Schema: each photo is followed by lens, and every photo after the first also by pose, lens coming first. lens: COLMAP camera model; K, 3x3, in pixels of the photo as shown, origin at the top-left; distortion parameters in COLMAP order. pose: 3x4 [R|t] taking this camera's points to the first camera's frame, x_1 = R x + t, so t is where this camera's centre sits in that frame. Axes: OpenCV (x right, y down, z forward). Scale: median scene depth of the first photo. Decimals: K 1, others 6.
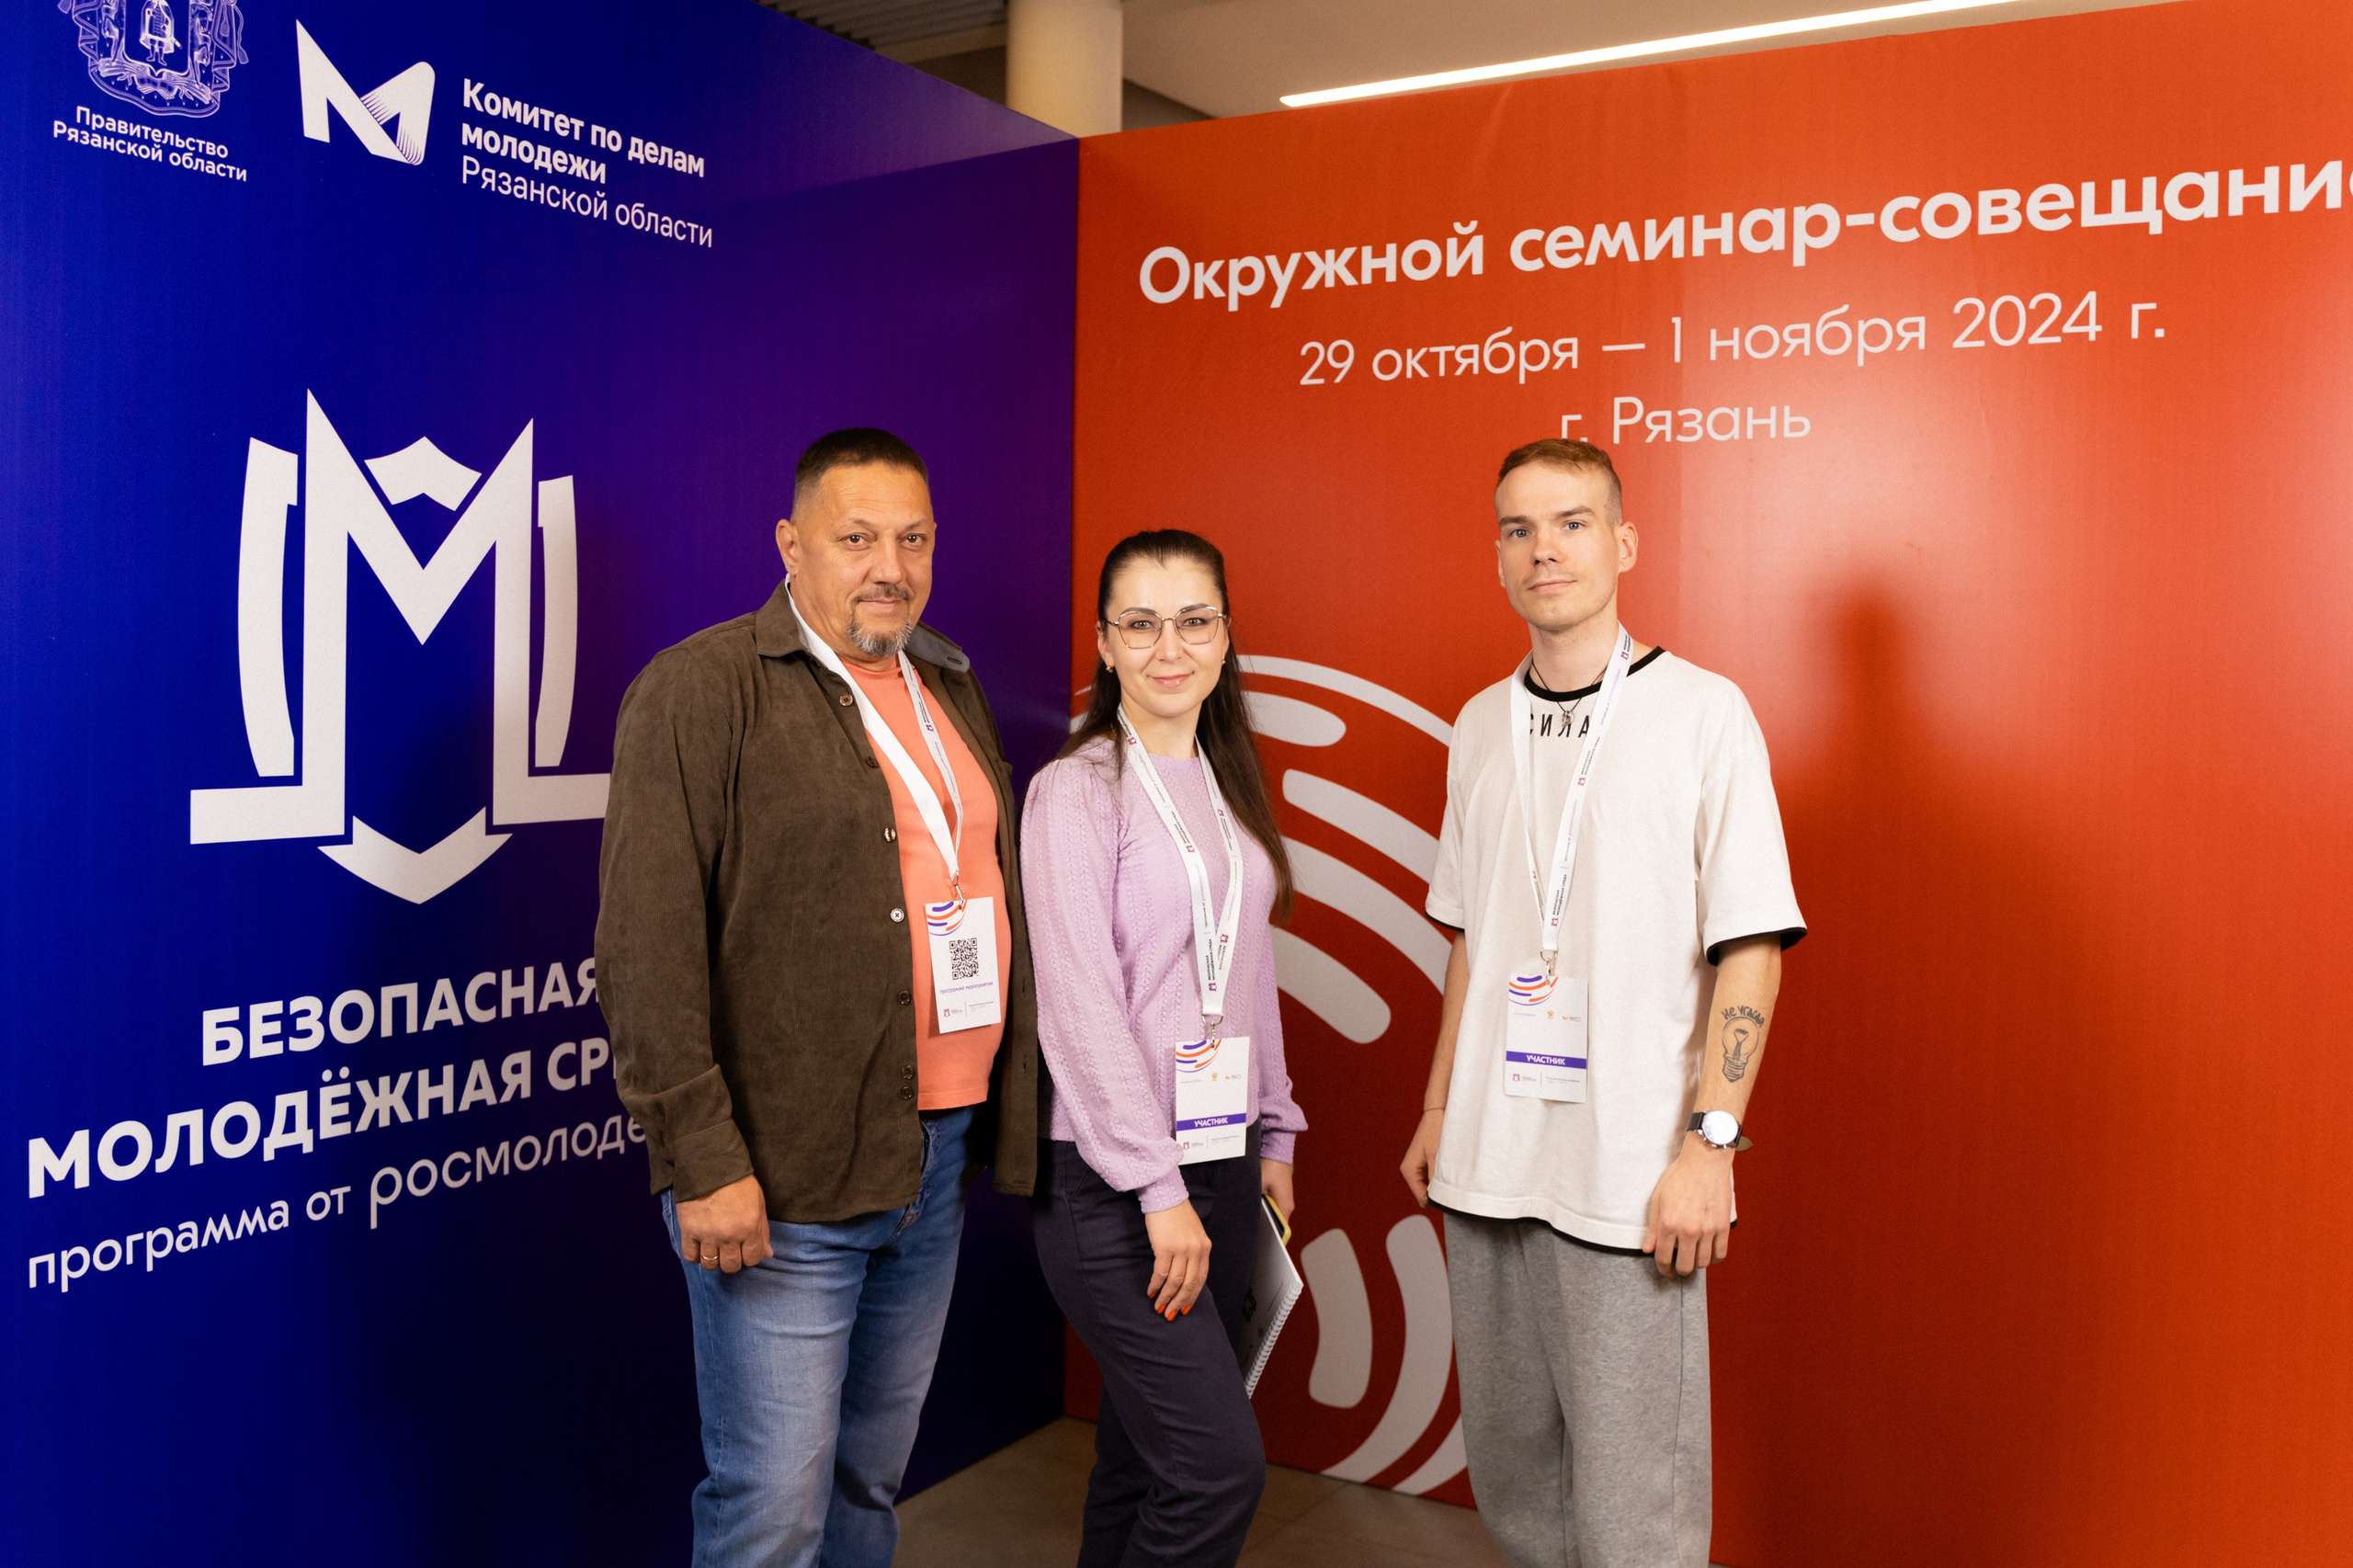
lens RADIAL K [[2112.1, 0, 1089.0], [0, 2112.1, 726.0], [0, 0, 1]] dist [-0.114224, 0.089833]
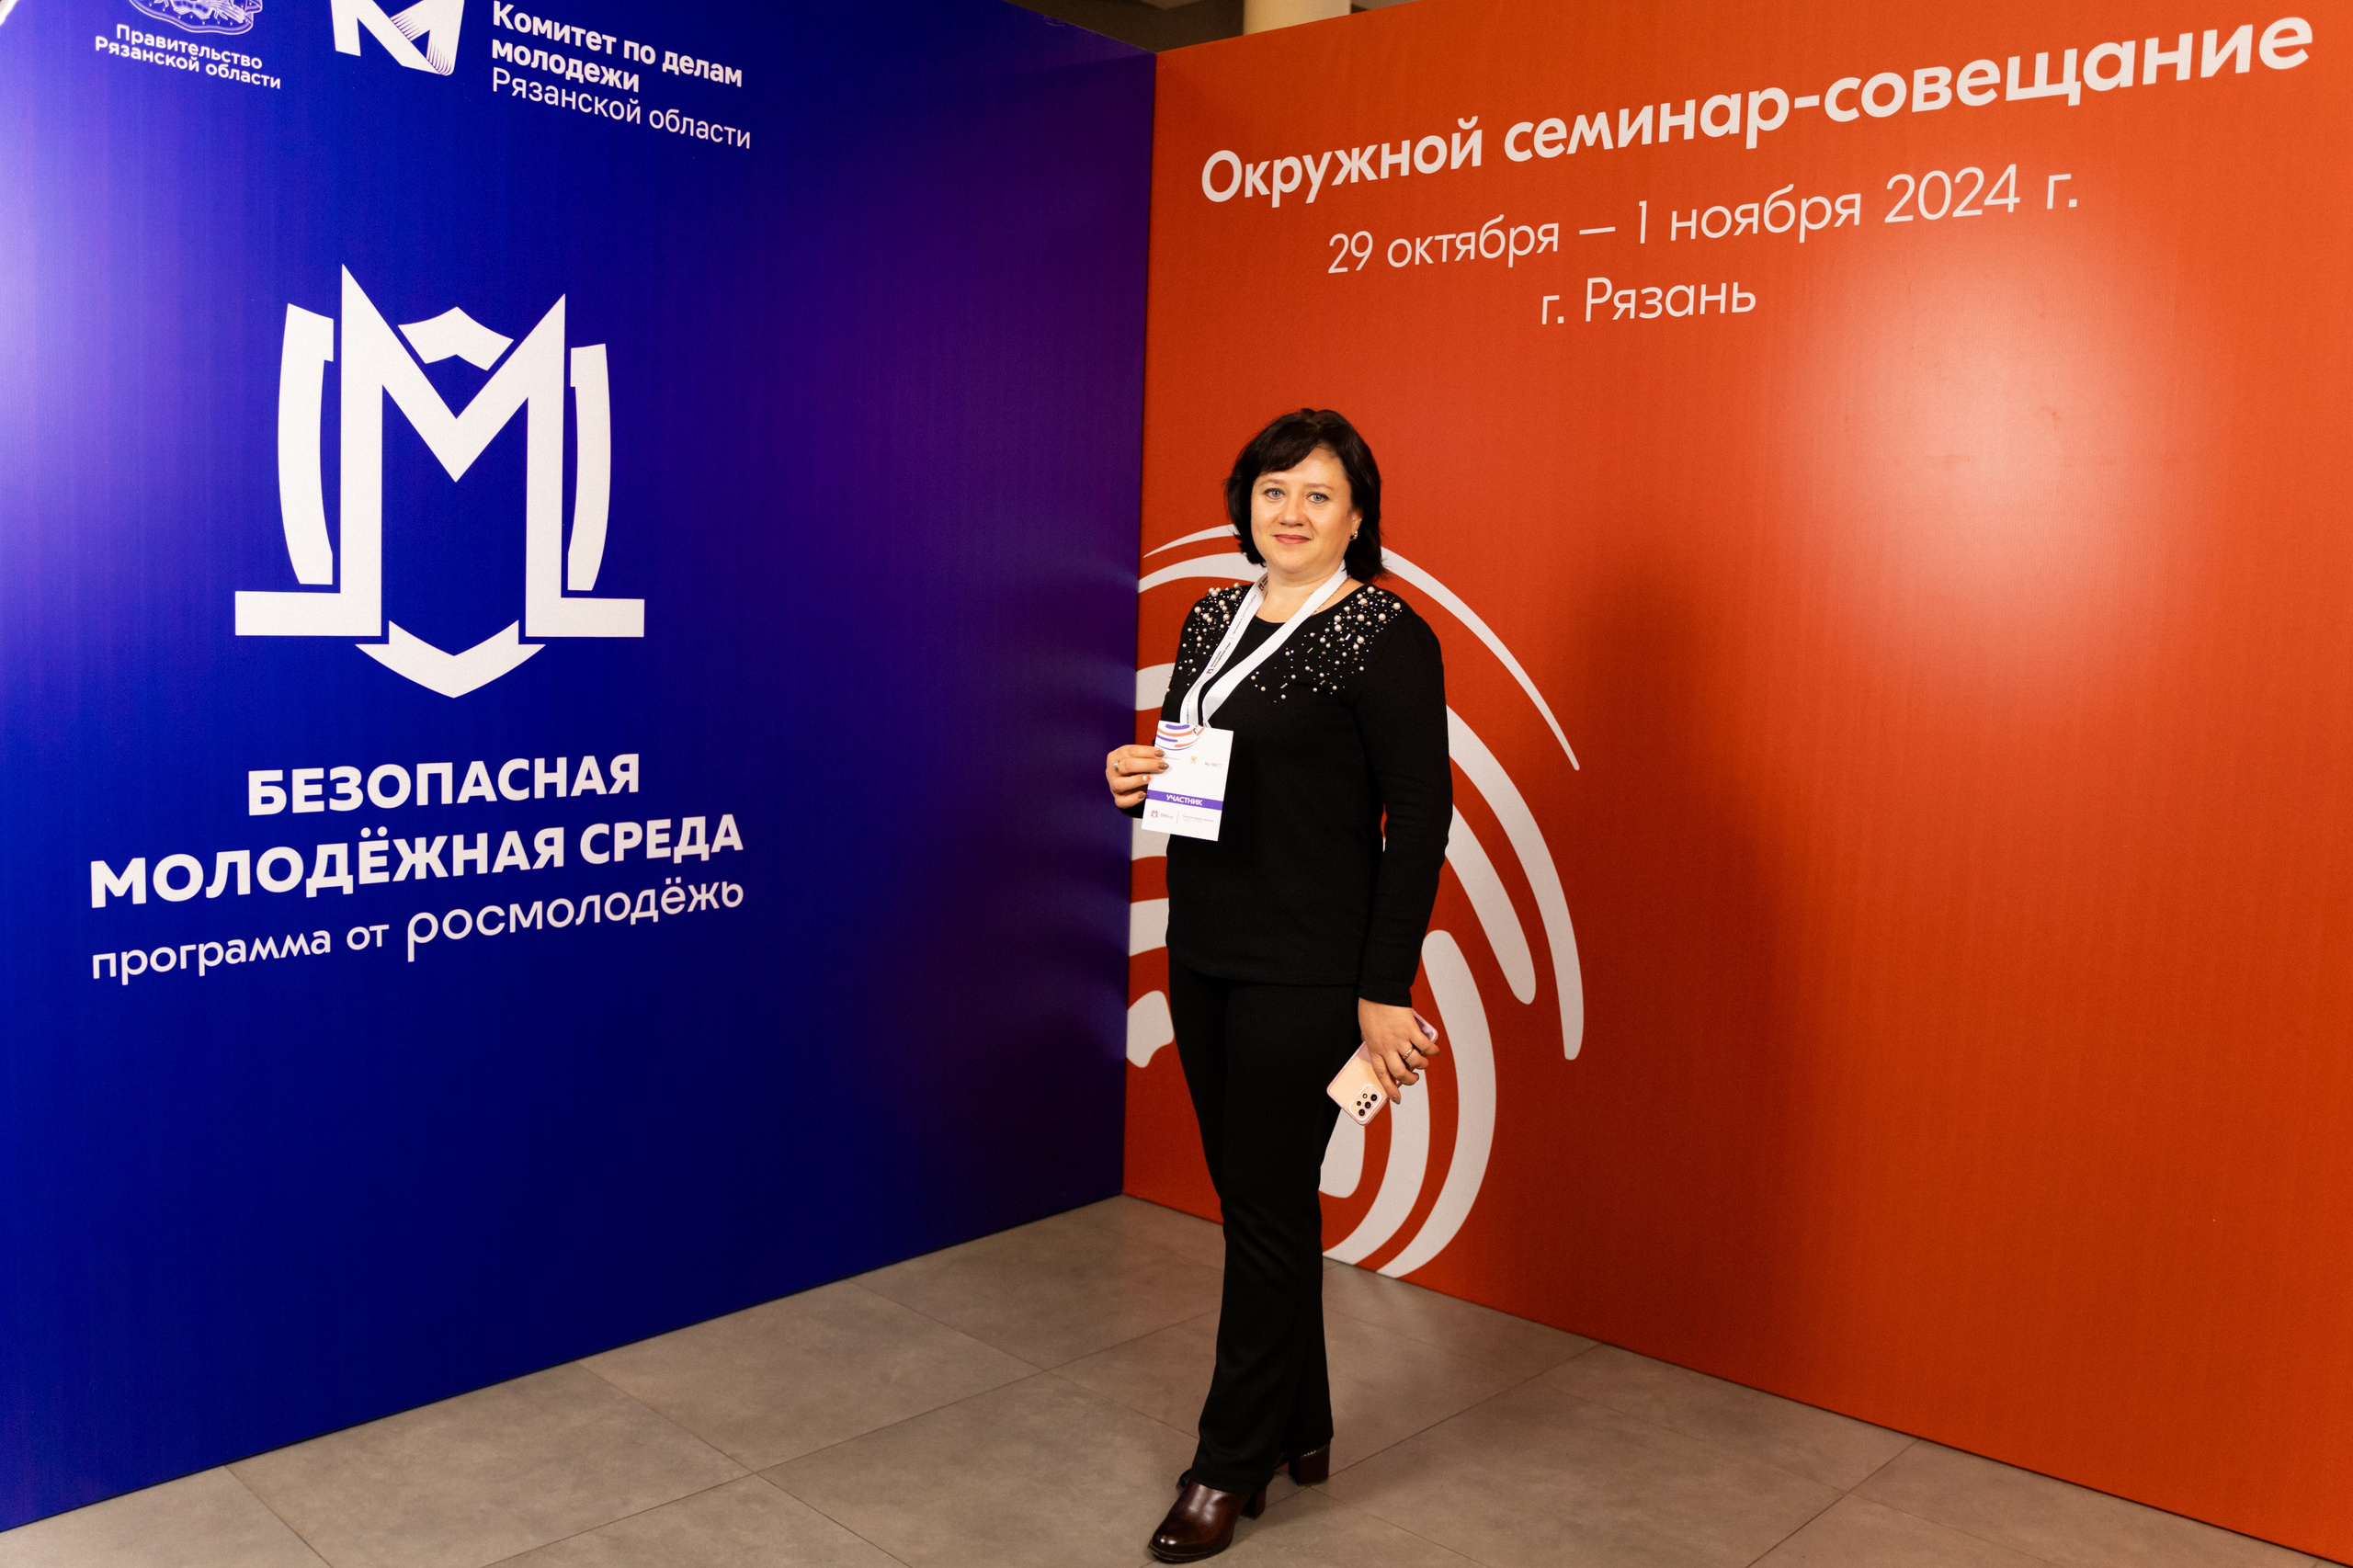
lens RADIAL K [[1930.1, 0, 1187.9], [0, 1930.1, 788.1], [0, 0, 1]] dist [-0.116142, 0.090609]
pose [[0.986347, 0.034681, -0.160984, 0.253153], [-0.022960, 0.996986, 0.074106, 0.042173], [0.163069, -0.069399, 0.984171, -0.015335]]
